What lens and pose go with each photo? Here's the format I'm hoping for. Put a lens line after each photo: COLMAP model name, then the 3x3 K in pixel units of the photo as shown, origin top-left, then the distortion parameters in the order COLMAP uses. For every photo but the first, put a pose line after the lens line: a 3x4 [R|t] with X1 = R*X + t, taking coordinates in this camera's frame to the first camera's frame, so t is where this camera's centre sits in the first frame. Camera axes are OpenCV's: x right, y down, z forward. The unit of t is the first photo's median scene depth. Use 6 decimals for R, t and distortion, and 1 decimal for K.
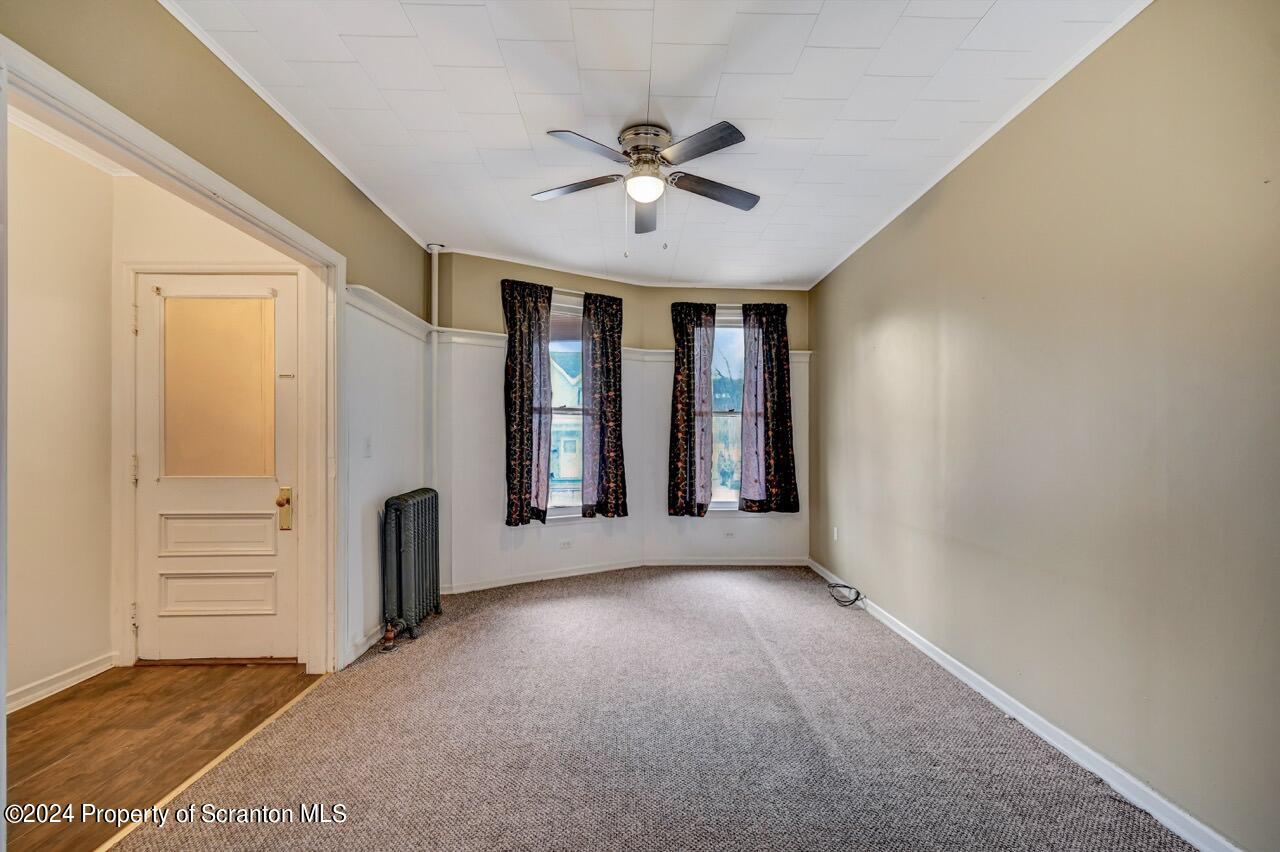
lens RADIAL K [[524.0, 0, 656.0], [0, 524.0, 447.9], [0, 0, 1]] dist [0.000562, 0.000136]
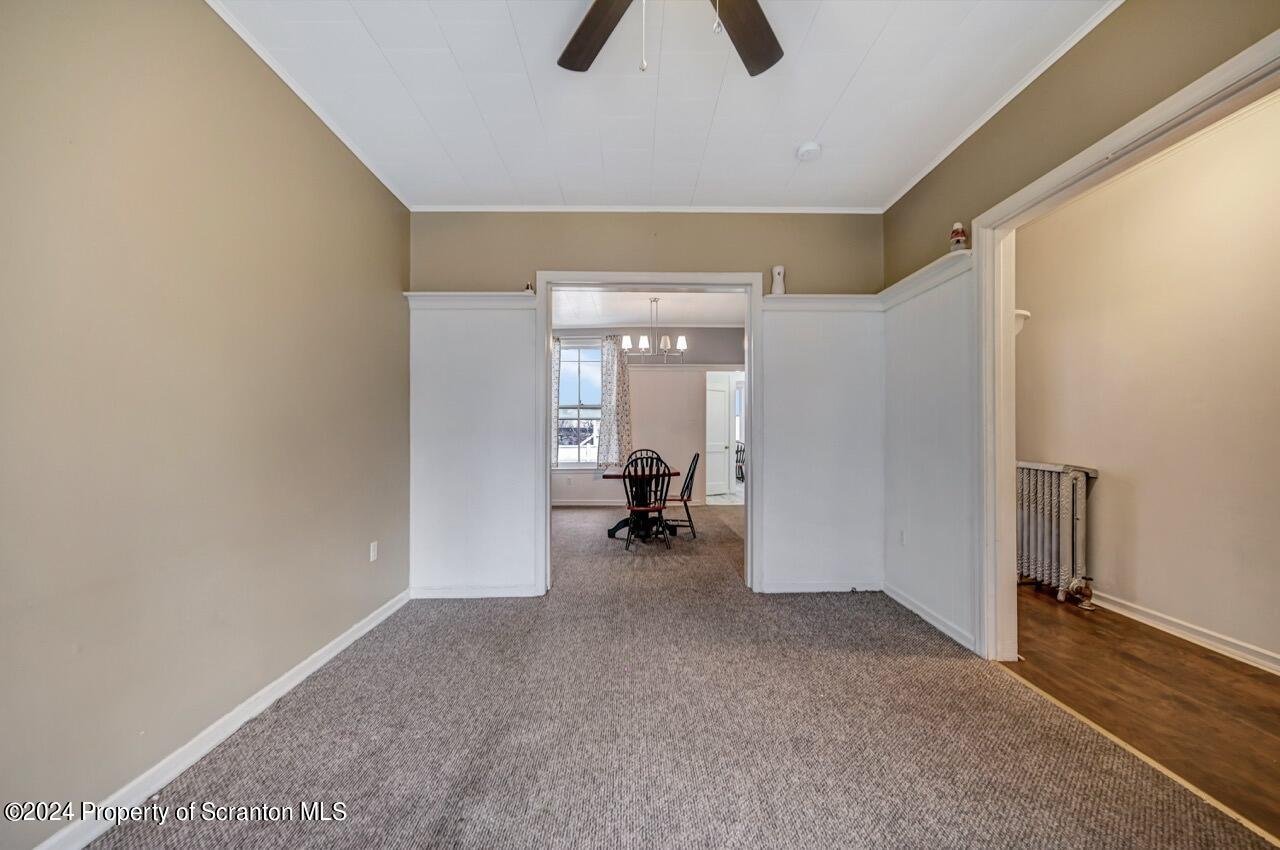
lens RADIAL K [[524.0, 0, 647.5], [0, 524.0, 430.8], [0, 0, 1]] dist [0.000562, 0.000136]
pose [[-0.999868, 0.000104, 0.016243, 0.002531], [0.000321, 0.999911, 0.013364, 0.007892], [-0.016240, 0.013368, -0.999779, 0.909150]]
